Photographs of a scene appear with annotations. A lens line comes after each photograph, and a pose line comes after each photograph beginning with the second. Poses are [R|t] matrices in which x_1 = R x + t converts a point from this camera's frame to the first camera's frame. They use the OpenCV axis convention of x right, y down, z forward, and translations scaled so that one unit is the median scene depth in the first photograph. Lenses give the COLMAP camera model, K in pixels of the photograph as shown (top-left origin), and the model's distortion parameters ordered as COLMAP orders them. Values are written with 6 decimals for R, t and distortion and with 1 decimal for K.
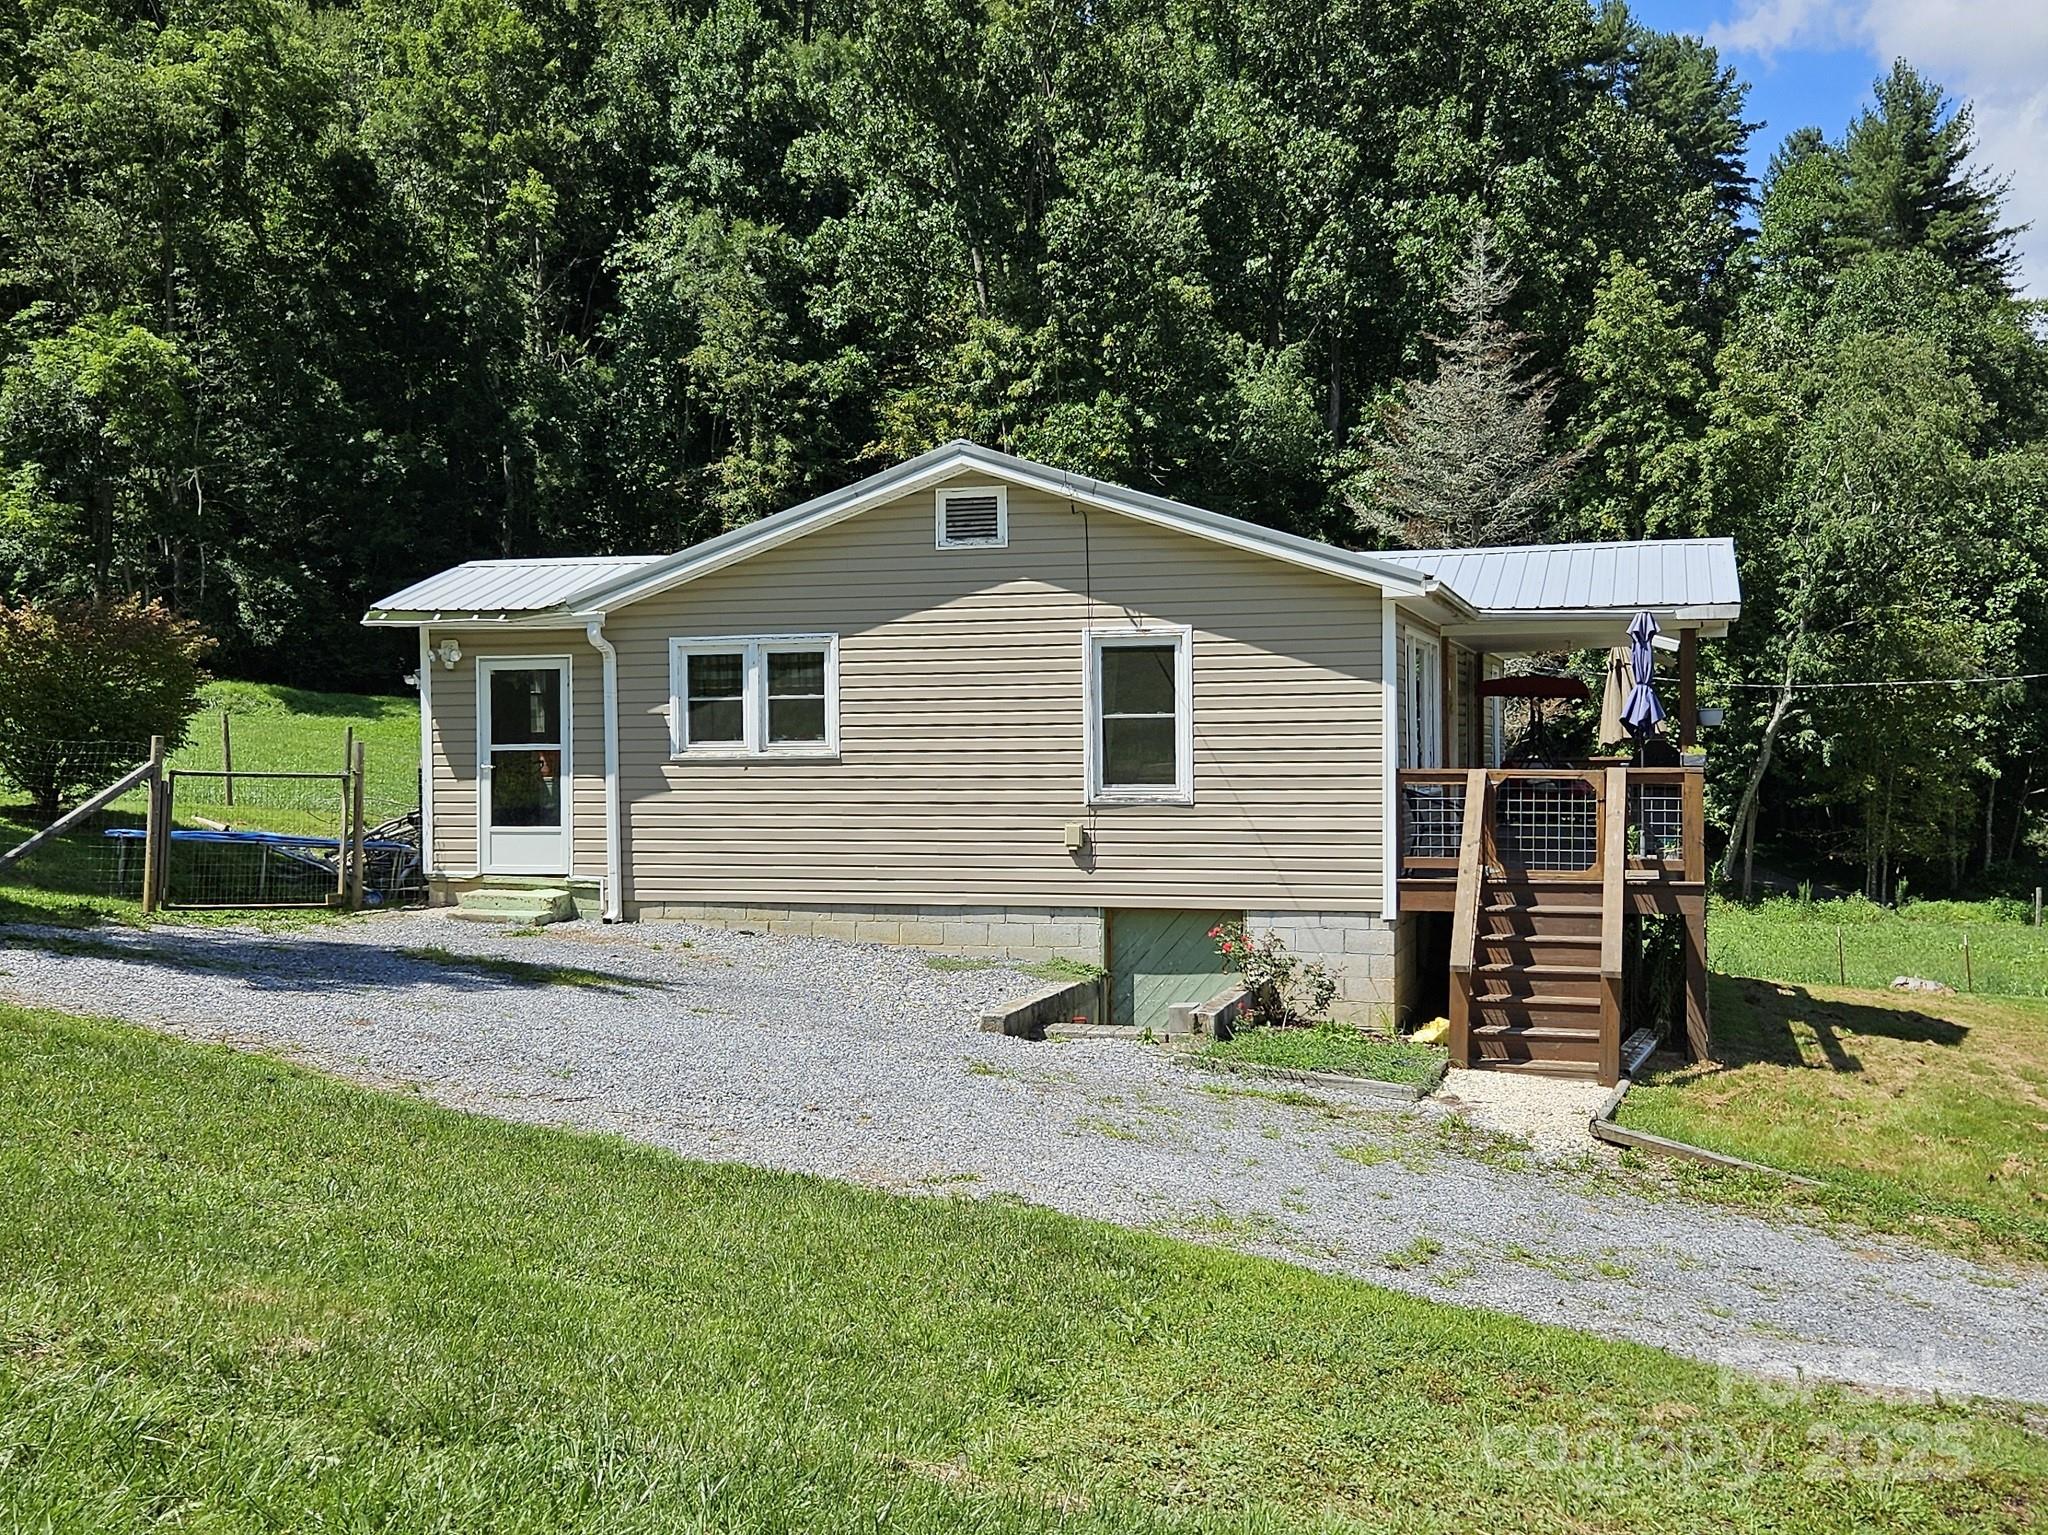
lens RADIAL K [[1902.8, 0, 1024.5], [0, 1902.8, 775.1], [0, 0, 1]] dist [0.050325, 0.000000]
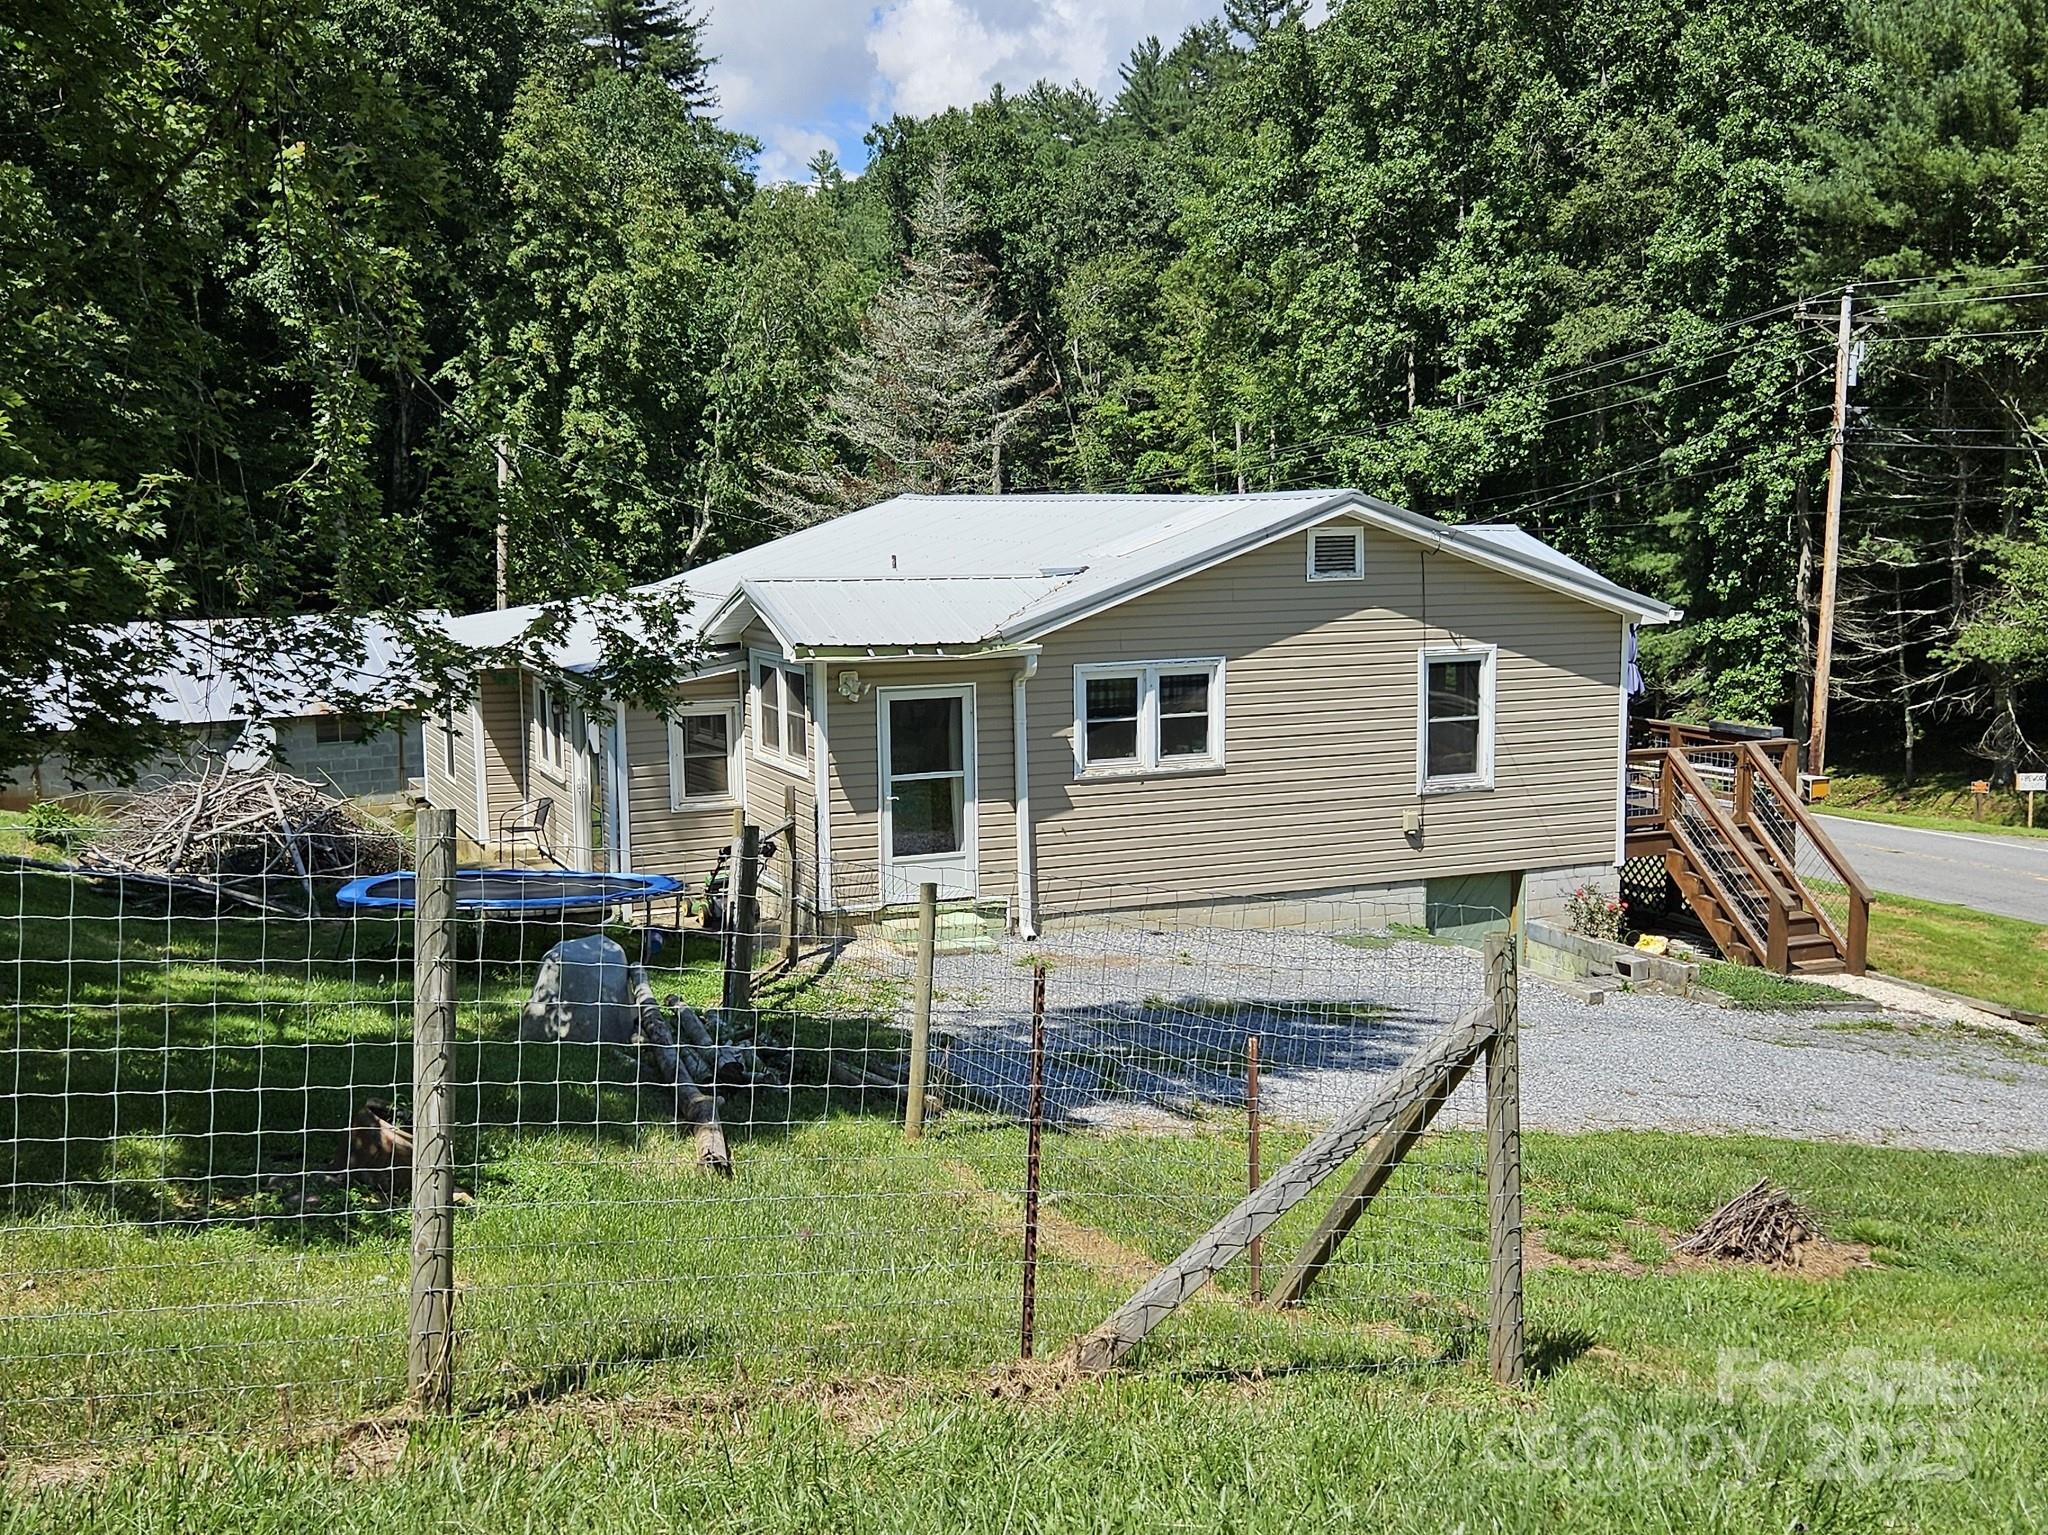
lens RADIAL K [[1902.8, 0, 1027.2], [0, 1902.8, 761.6], [0, 0, 1]] dist [0.050325, 0.000000]
pose [[0.808005, -0.077065, 0.584113, -0.831911], [0.019371, 0.994347, 0.104394, -0.130067], [-0.588857, -0.073036, 0.804931, 0.171461]]
